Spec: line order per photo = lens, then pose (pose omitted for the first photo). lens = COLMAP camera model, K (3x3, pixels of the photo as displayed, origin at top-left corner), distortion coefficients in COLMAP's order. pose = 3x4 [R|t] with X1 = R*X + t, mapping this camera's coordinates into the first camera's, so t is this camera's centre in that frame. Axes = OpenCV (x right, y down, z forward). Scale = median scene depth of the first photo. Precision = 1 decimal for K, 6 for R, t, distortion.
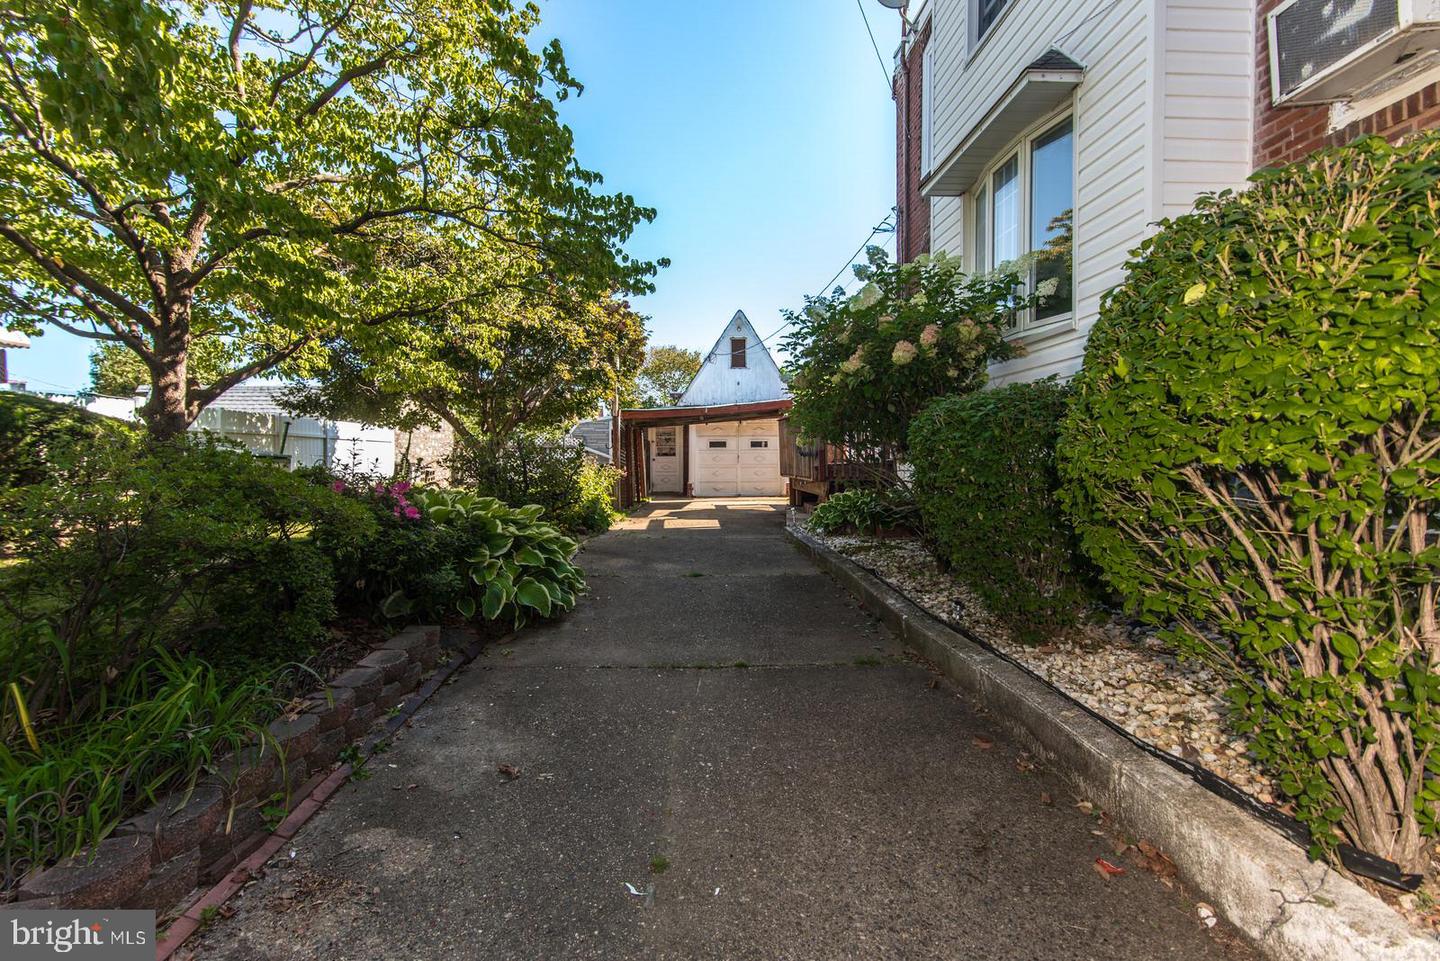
lens RADIAL K [[703.8, 0, 720.0], [0, 703.8, 480.5], [0, 0, 1]] dist [0.000237, -0.000221]
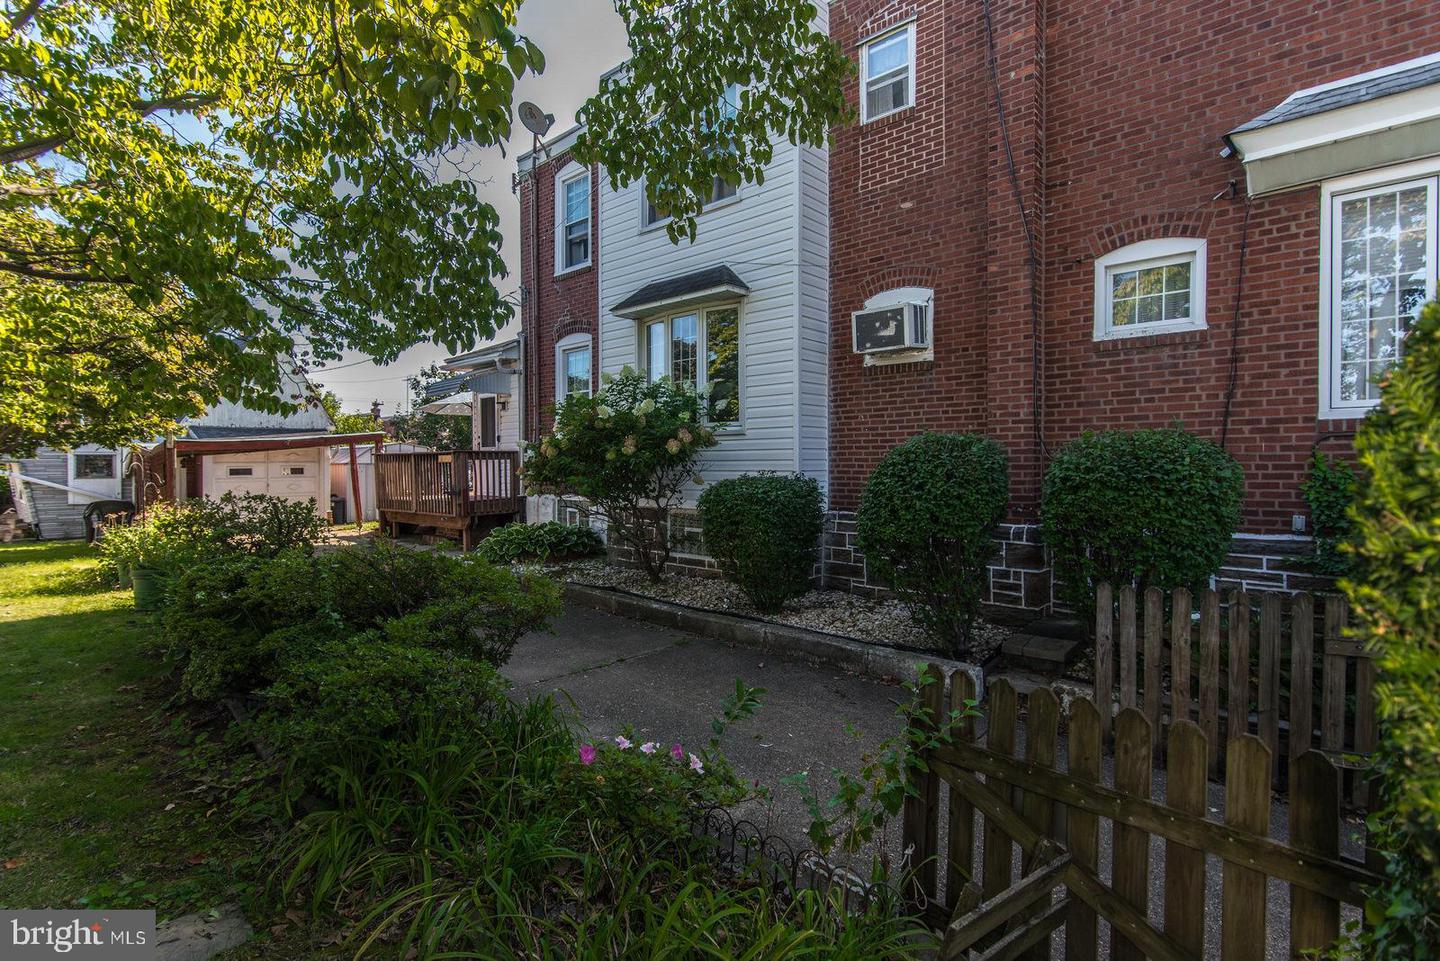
lens RADIAL K [[703.8, 0, 720.0], [0, 703.8, 480.5], [0, 0, 1]] dist [0.000237, -0.000221]
pose [[0.711827, -0.020427, 0.702058, -0.930394], [0.026372, 0.999649, 0.002346, -0.127190], [-0.701860, 0.016845, 0.712116, -0.241508]]
